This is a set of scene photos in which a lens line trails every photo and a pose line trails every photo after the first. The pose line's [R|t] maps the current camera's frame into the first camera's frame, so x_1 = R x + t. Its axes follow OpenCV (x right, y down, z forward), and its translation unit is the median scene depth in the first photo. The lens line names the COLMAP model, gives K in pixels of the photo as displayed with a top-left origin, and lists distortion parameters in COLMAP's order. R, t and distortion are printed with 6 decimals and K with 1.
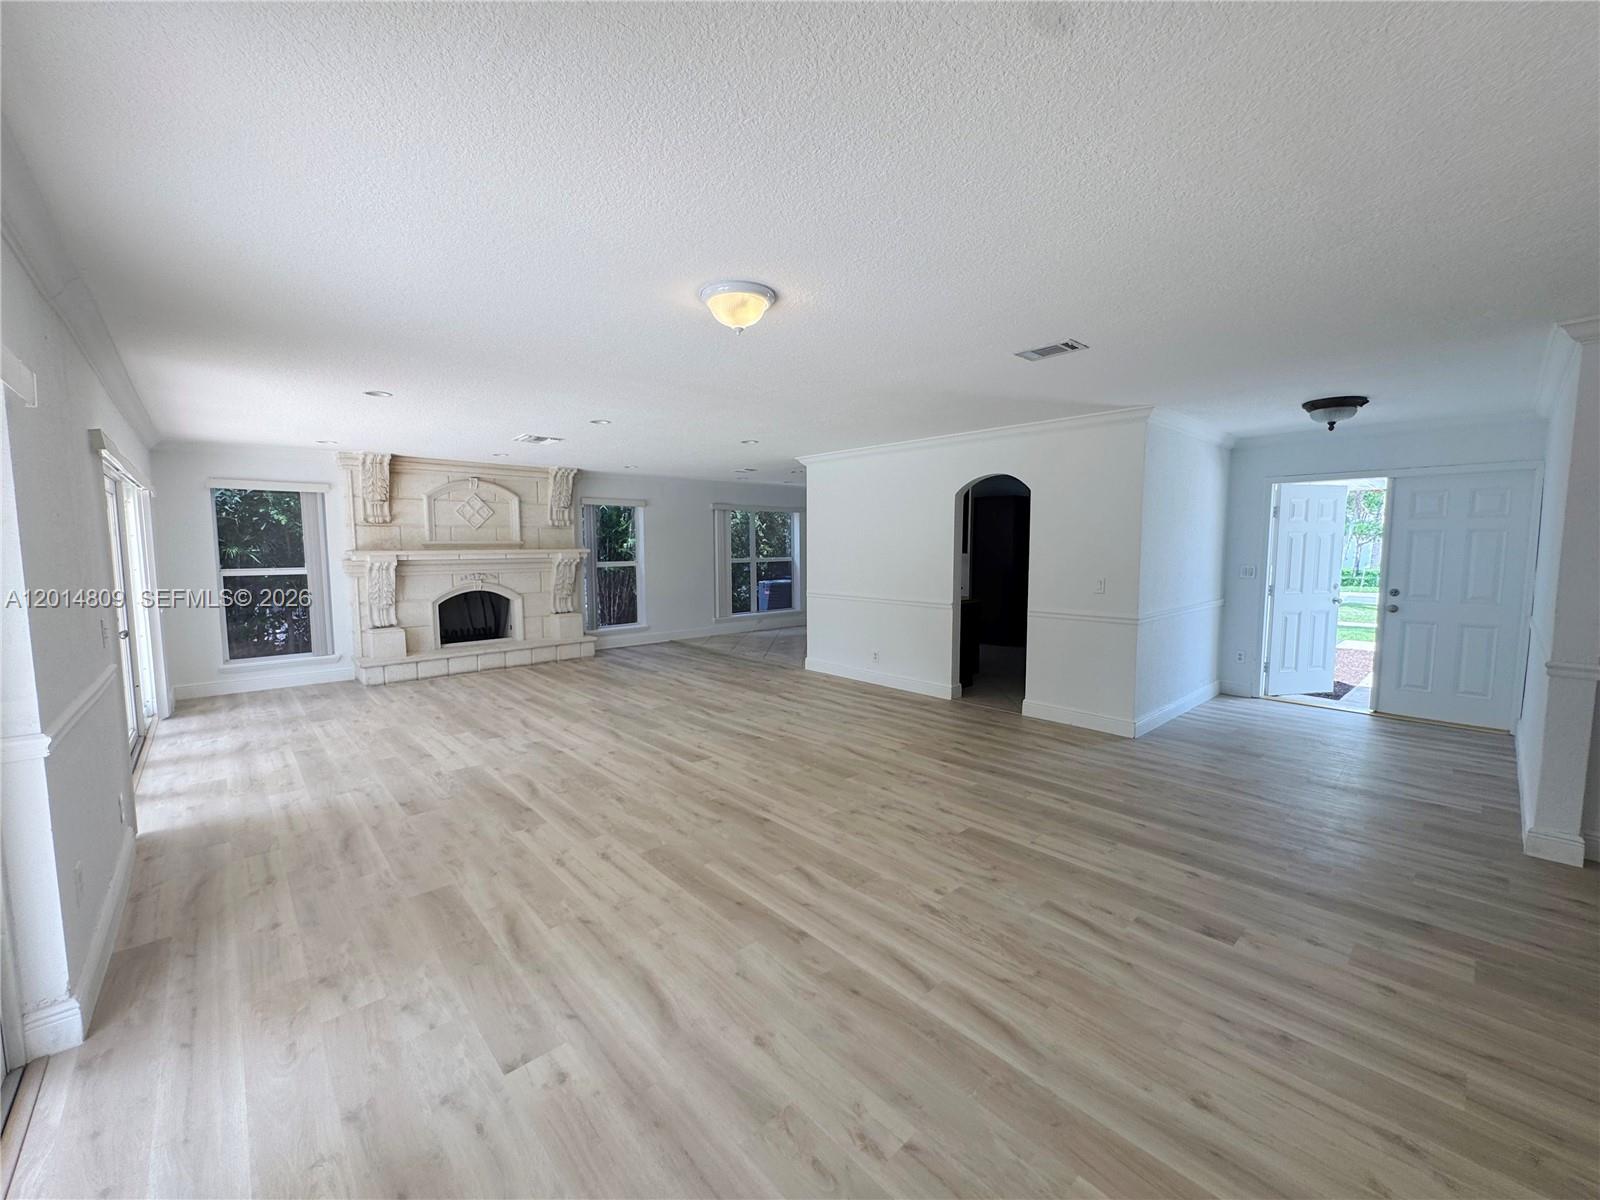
lens RADIAL K [[641.9, 0, 799.6], [0, 641.9, 599.2], [0, 0, 1]] dist [-0.005239, 0.000673]
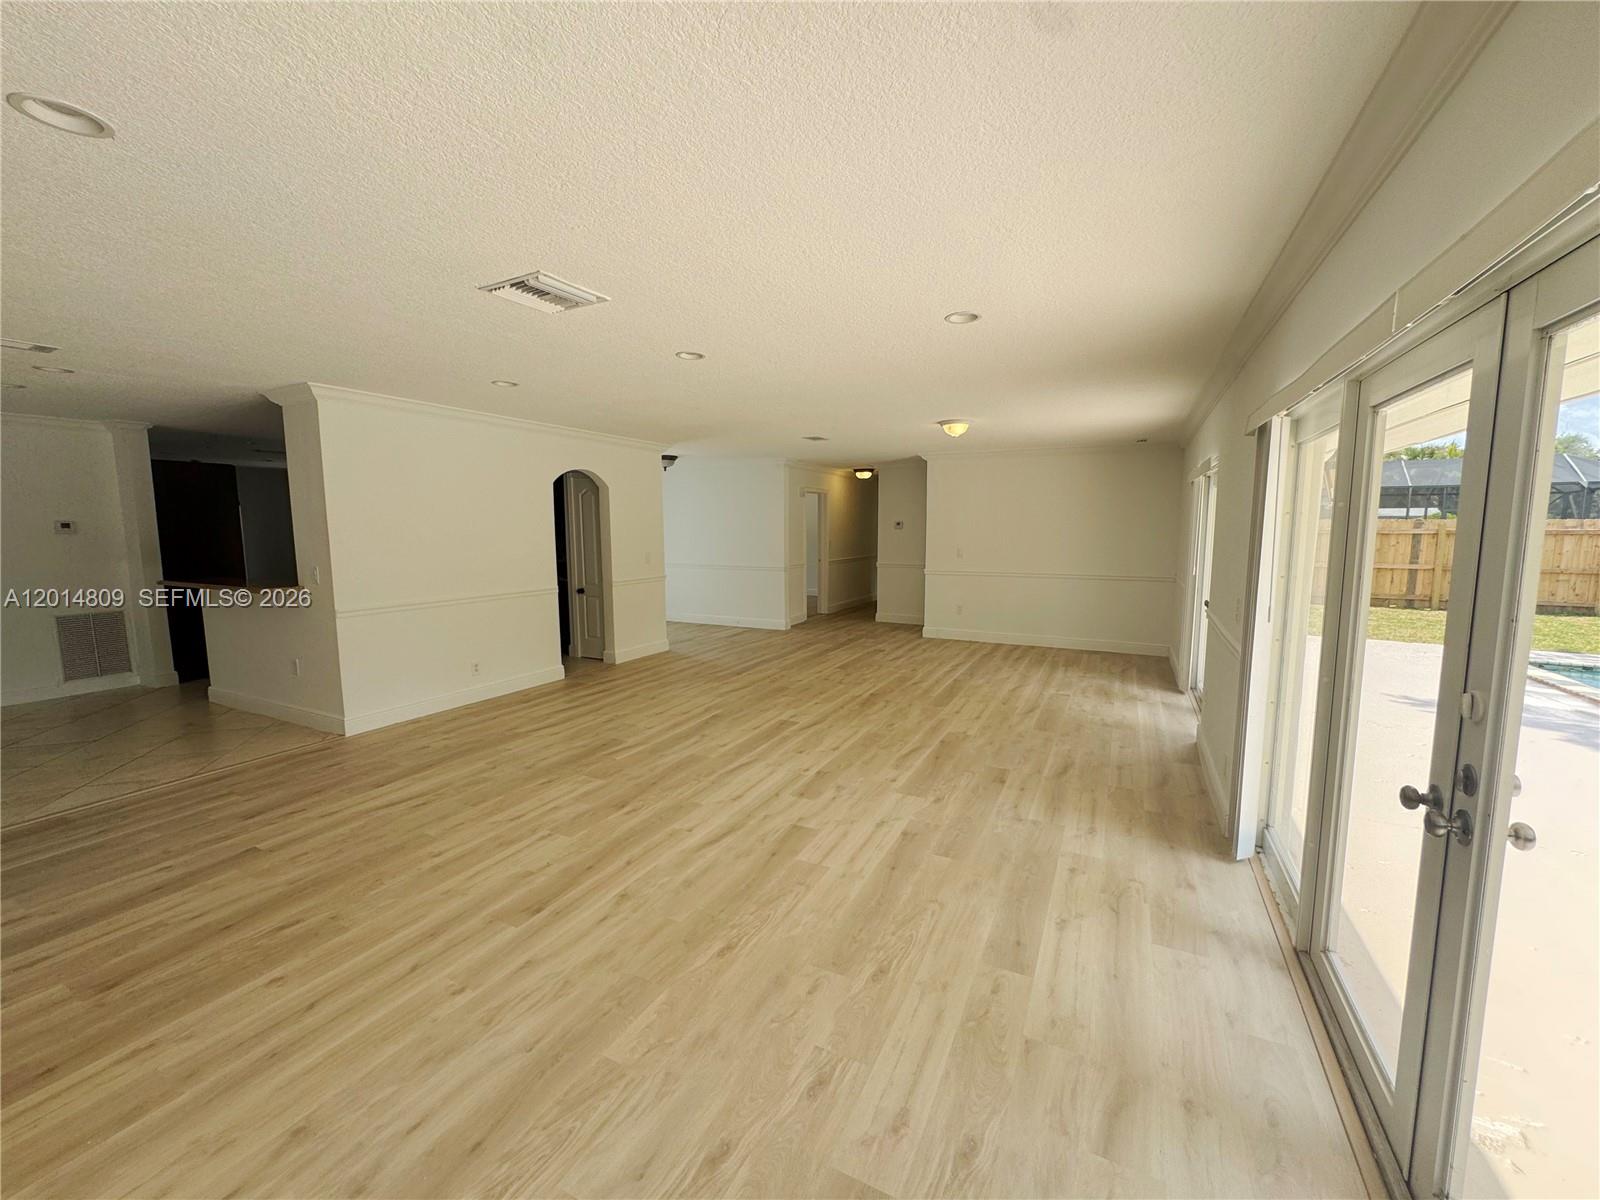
lens RADIAL K [[641.9, 0, 802.8], [0, 641.9, 600.6], [0, 0, 1]] dist [-0.005239, 0.000673]
pose [[-0.356160, -0.104638, 0.928548, -1.147950], [0.083578, 0.986160, 0.143188, -0.114848], [-0.930680, 0.128604, -0.342485, 1.293546]]
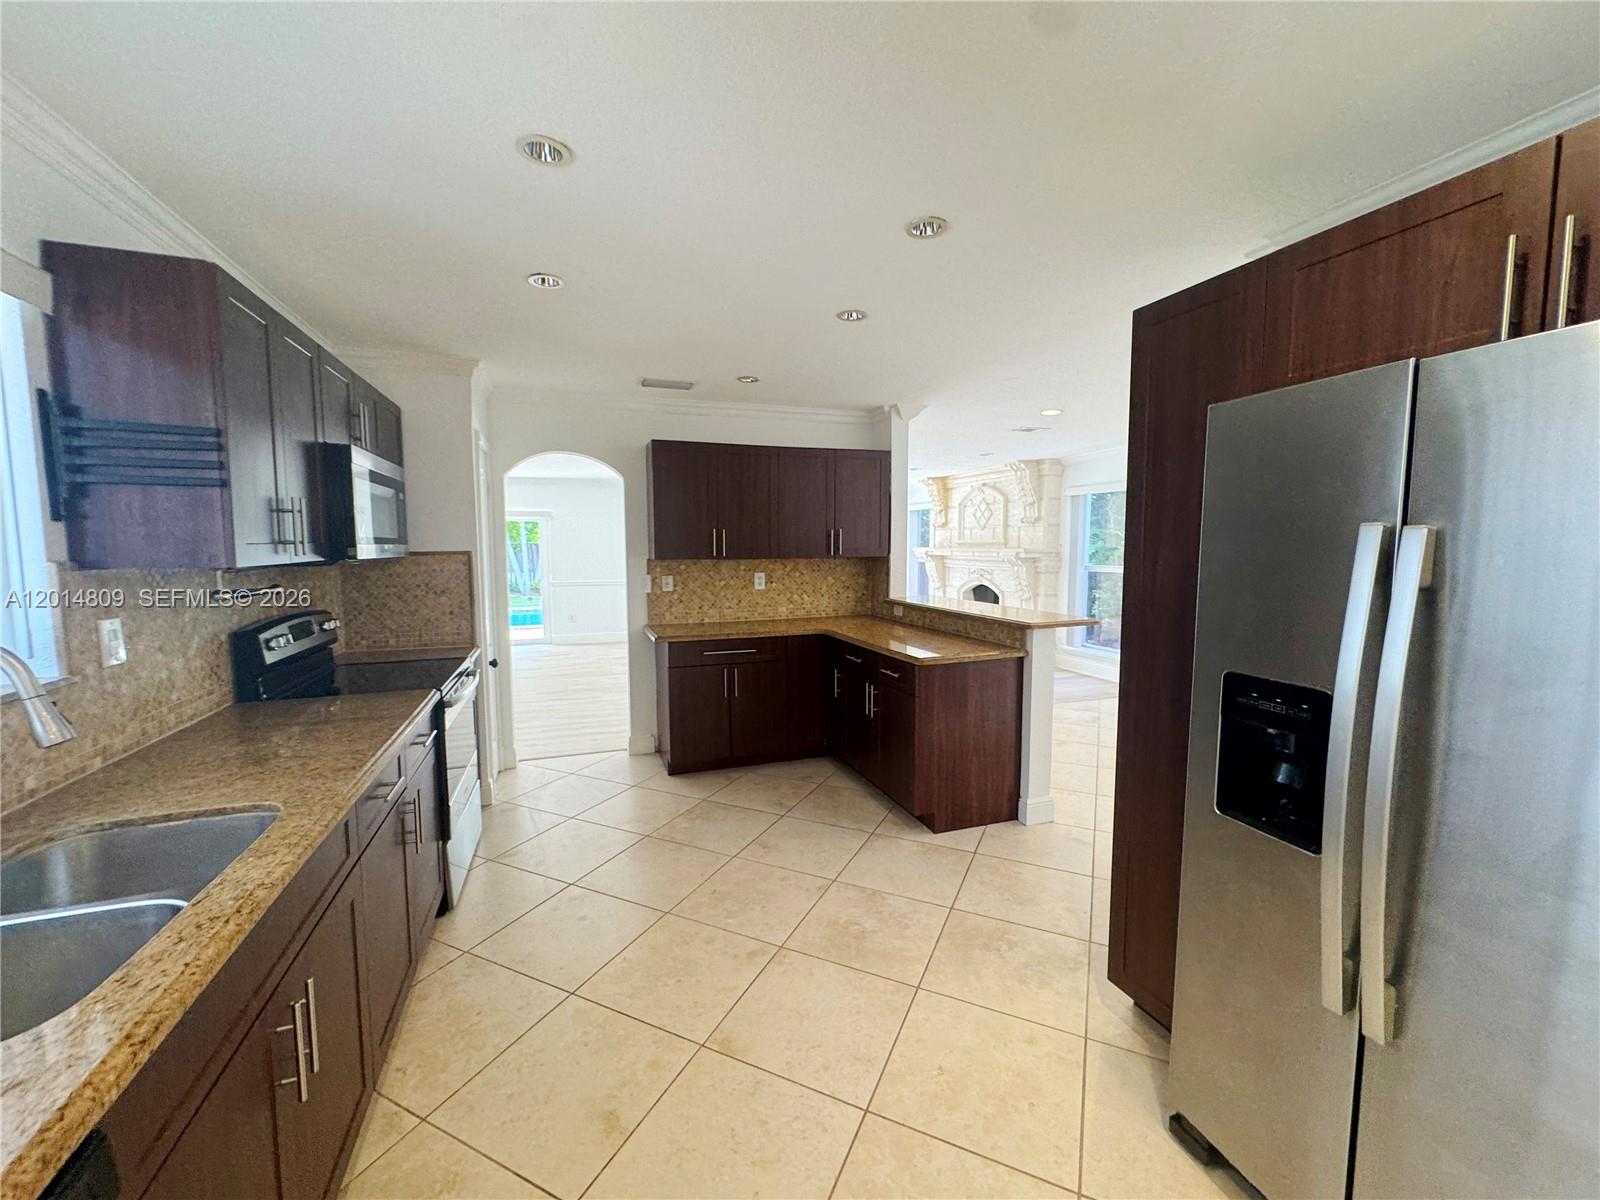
lens RADIAL K [[641.9, 0, 802.6], [0, 641.9, 598.5], [0, 0, 1]] dist [-0.005239, 0.000673]
pose [[-0.388637, 0.082782, -0.917665, 1.115911], [-0.076847, 0.989574, 0.121813, -0.172042], [0.918181, 0.117861, -0.378224, 1.929995]]
